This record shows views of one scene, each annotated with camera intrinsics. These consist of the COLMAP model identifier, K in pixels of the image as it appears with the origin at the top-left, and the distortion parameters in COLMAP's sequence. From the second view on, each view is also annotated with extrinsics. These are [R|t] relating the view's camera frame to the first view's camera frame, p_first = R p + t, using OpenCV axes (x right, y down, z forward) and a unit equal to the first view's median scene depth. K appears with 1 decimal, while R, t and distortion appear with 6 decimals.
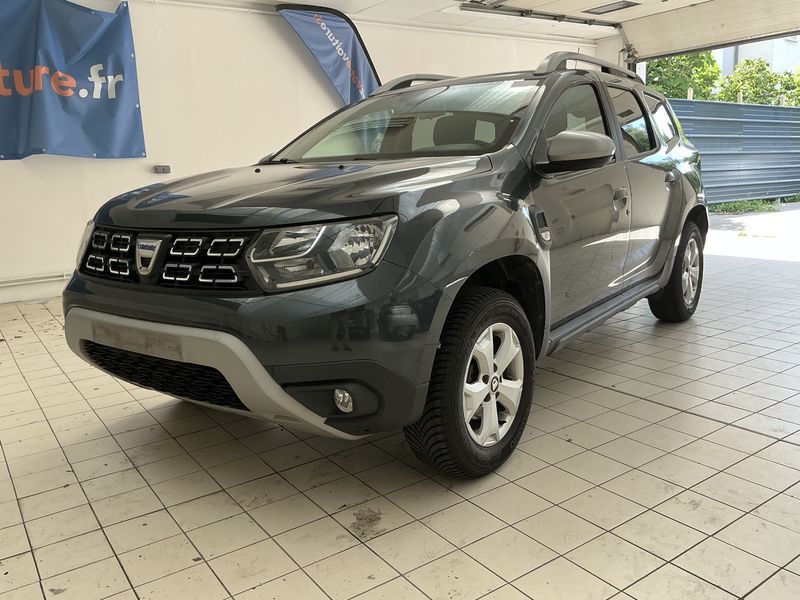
lens RADIAL K [[660.8, 0, 400.0], [0, 660.8, 300.0], [0, 0, 1]] dist [0.078785, -0.127525]
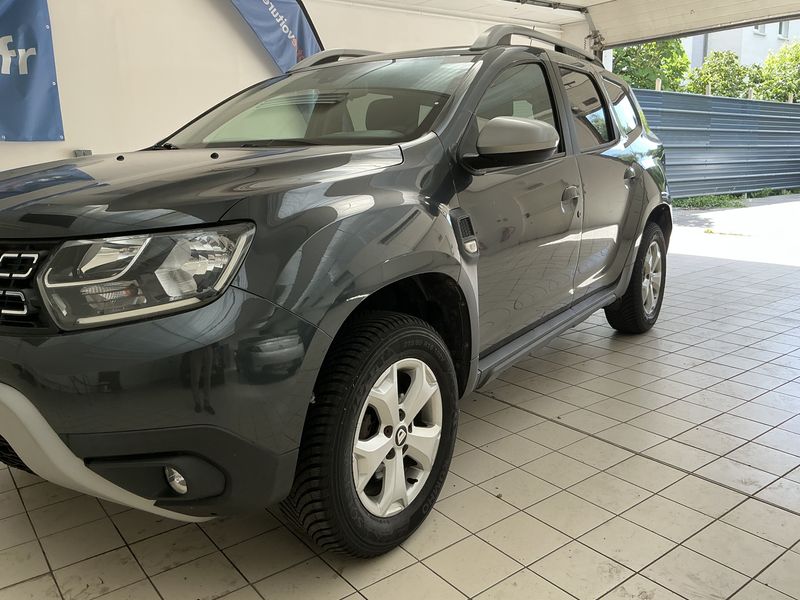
lens RADIAL K [[660.8, 0, 400.0], [0, 660.8, 300.0], [0, 0, 1]] dist [0.078785, -0.127525]
pose [[0.999080, 0.006723, 0.042353, 0.068953], [-0.007457, 0.999824, 0.017199, -0.031197], [-0.042230, -0.017499, 0.998955, 0.137474]]
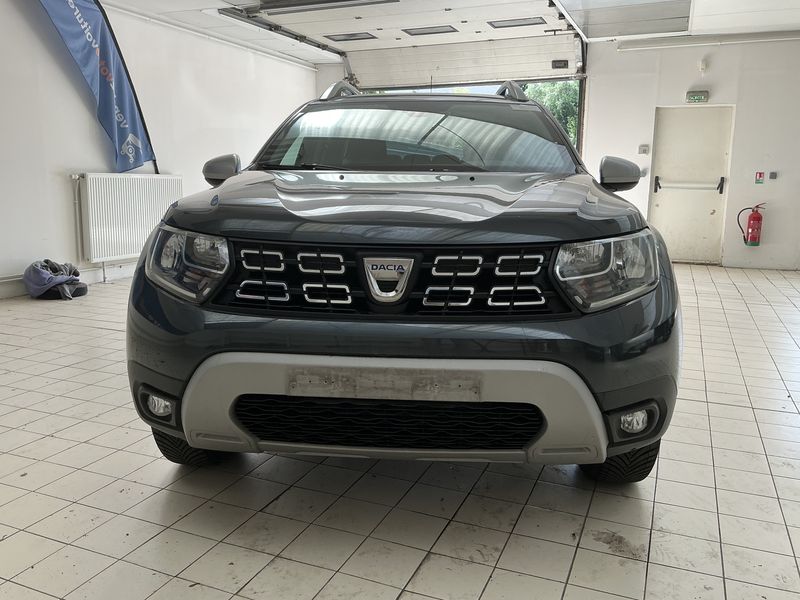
lens RADIAL K [[660.8, 0, 400.0], [0, 660.8, 300.0], [0, 0, 1]] dist [0.078785, -0.127525]
pose [[0.845723, -0.048080, 0.531451, -0.472337], [0.061478, 0.998080, -0.007537, -0.019798], [-0.530068, 0.039047, 0.847055, 0.187423]]
